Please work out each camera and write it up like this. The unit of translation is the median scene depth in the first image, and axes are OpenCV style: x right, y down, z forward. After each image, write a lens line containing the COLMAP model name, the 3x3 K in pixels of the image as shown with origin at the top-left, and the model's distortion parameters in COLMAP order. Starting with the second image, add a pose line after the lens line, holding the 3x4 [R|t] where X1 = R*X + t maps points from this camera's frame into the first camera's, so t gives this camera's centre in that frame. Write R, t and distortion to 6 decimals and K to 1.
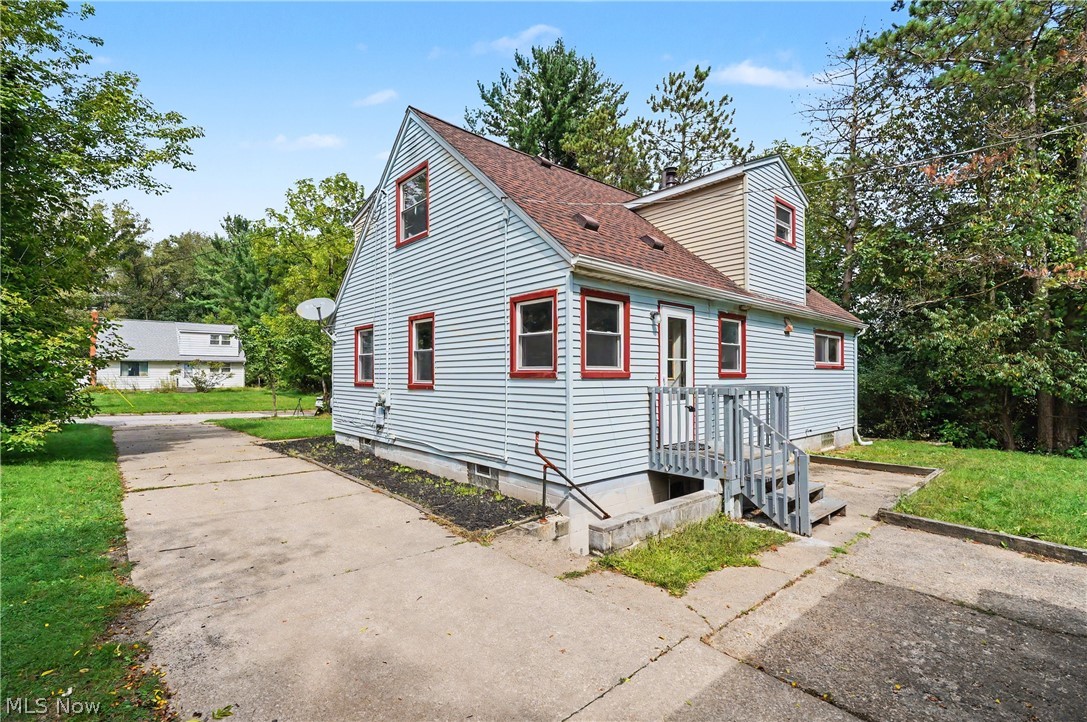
lens RADIAL K [[494.0, 0, 538.8], [0, 494.0, 364.7], [0, 0, 1]] dist [-0.004693, 0.000572]
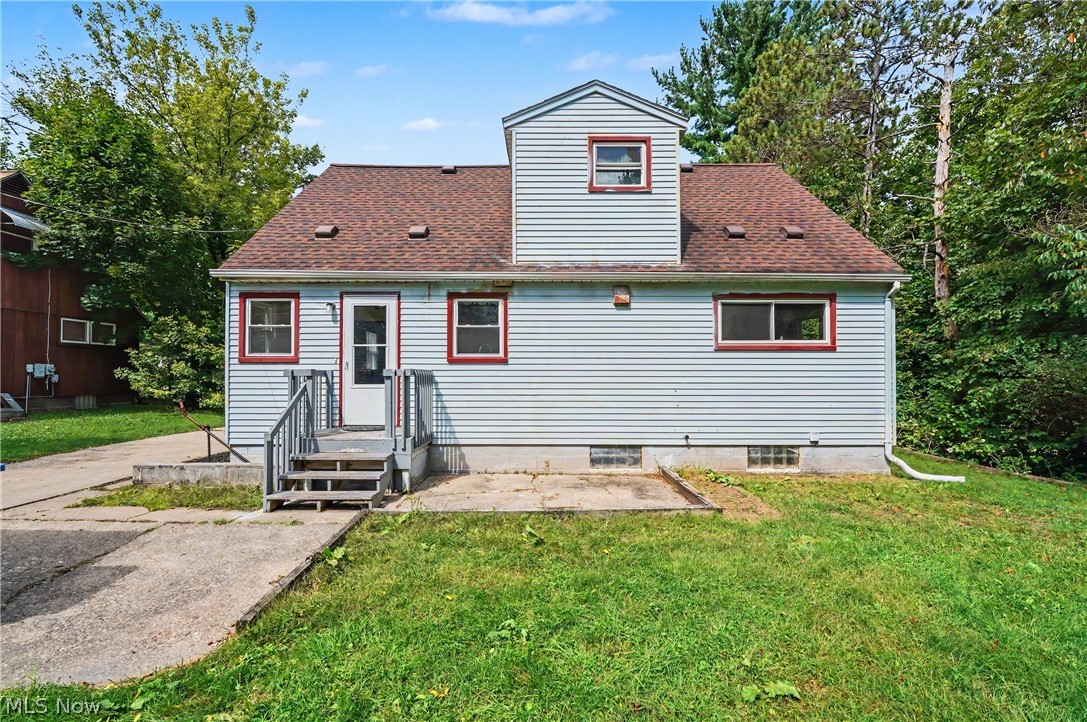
lens RADIAL K [[494.0, 0, 554.2], [0, 494.0, 362.9], [0, 0, 1]] dist [-0.004693, 0.000572]
pose [[0.749686, -0.007384, -0.661753, 1.512682], [0.014090, 0.999889, 0.004806, 0.033333], [0.661644, -0.012927, 0.749707, 0.559863]]
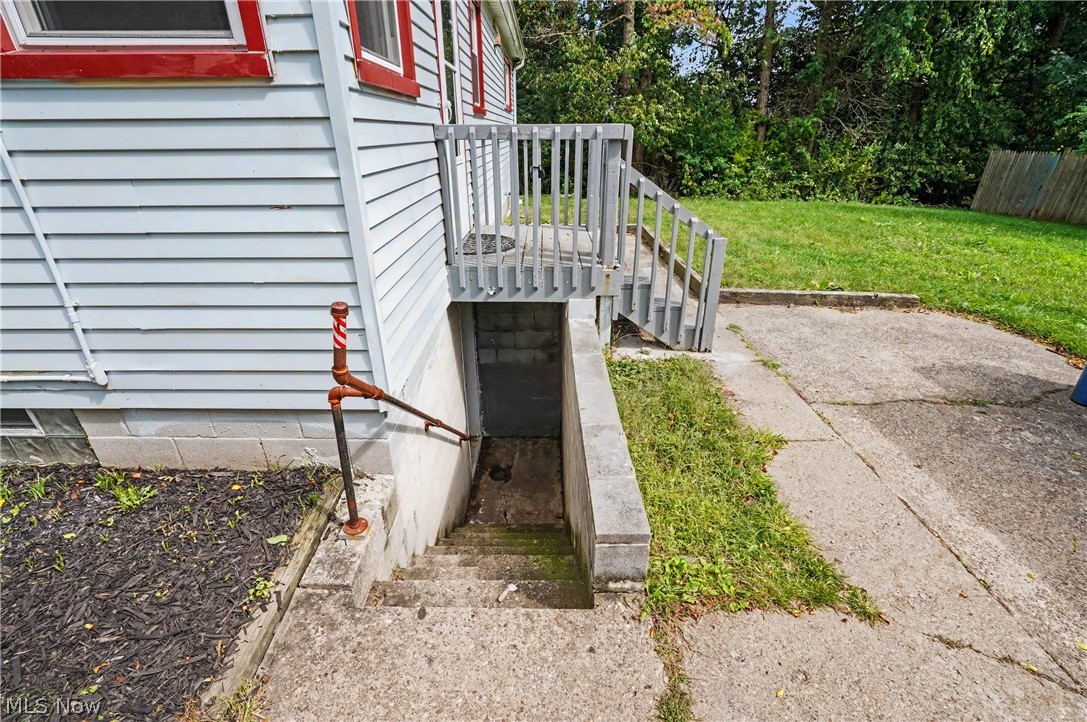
lens RADIAL K [[494.0, 0, 548.5], [0, 494.0, 367.3], [0, 0, 1]] dist [-0.004693, 0.000572]
pose [[0.660032, -0.323952, 0.677800, -0.096874], [-0.018136, 0.895110, 0.445475, 0.045290], [-0.751018, -0.306321, 0.584927, 0.667737]]
